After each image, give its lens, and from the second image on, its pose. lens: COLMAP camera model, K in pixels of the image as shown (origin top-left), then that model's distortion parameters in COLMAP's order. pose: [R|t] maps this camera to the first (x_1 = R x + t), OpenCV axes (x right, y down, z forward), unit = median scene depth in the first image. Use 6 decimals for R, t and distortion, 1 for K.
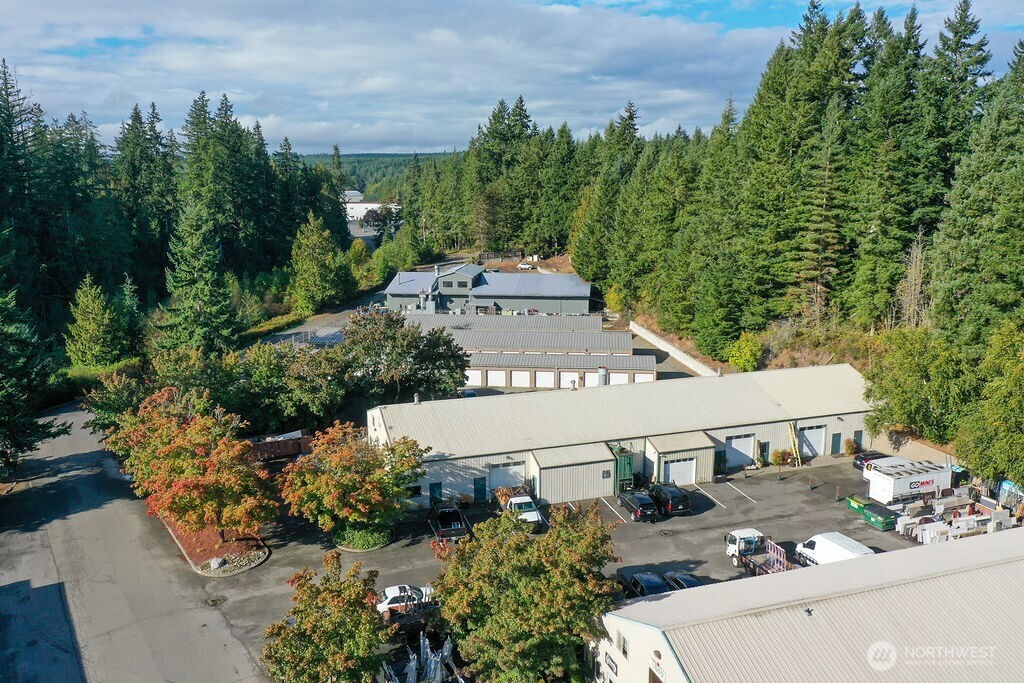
lens RADIAL K [[797.2, 0, 512.0], [0, 797.2, 341.5], [0, 0, 1]] dist [-0.000125, -0.001135]
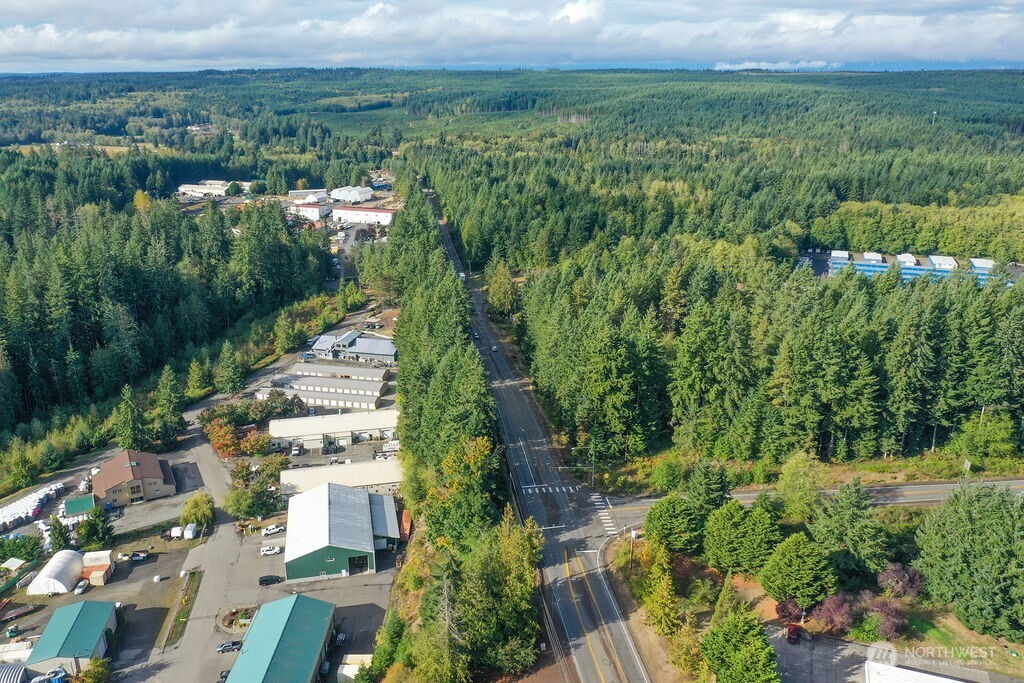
lens RADIAL K [[798.1, 0, 512.0], [0, 798.1, 341.5], [0, 0, 1]] dist [0.001675, 0.007964]
pose [[0.995951, 0.034523, -0.083007, 0.904735], [-0.024108, 0.992071, 0.123345, -0.560086], [0.086607, -0.120844, 0.988886, -1.860290]]
